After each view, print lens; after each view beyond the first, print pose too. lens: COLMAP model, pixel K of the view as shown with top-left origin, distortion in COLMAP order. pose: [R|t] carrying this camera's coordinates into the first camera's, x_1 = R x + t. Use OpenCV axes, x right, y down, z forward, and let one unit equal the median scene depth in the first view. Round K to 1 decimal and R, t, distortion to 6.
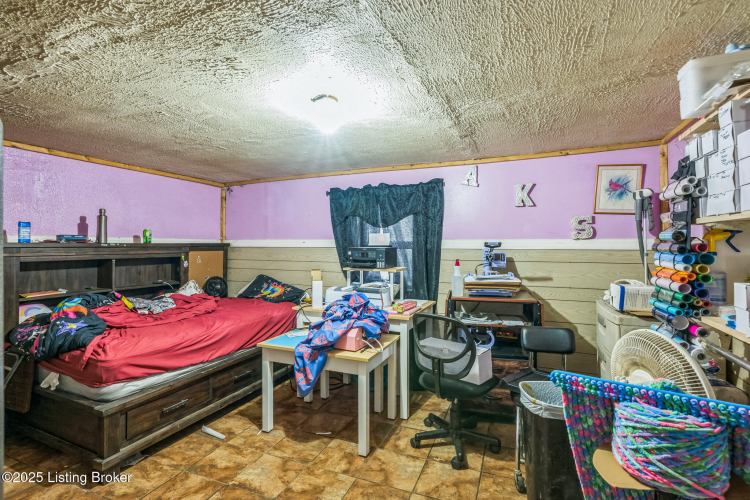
lens RADIAL K [[361.4, 0, 373.2], [0, 361.4, 247.0], [0, 0, 1]] dist [0.002641, -0.000052]
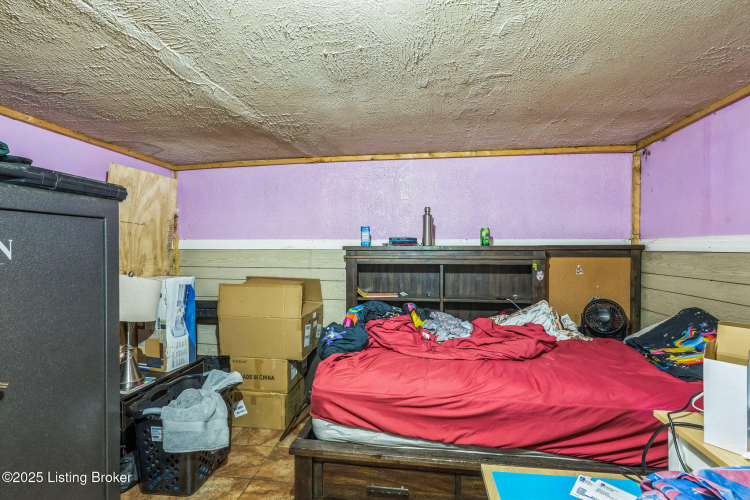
lens RADIAL K [[361.4, 0, 375.8], [0, 361.4, 250.1], [0, 0, 1]] dist [0.002641, -0.000052]
pose [[0.265673, 0.003608, -0.964056, 0.068939], [-0.005284, 0.999983, 0.002287, -0.001747], [0.964049, 0.004487, 0.265688, 0.638733]]
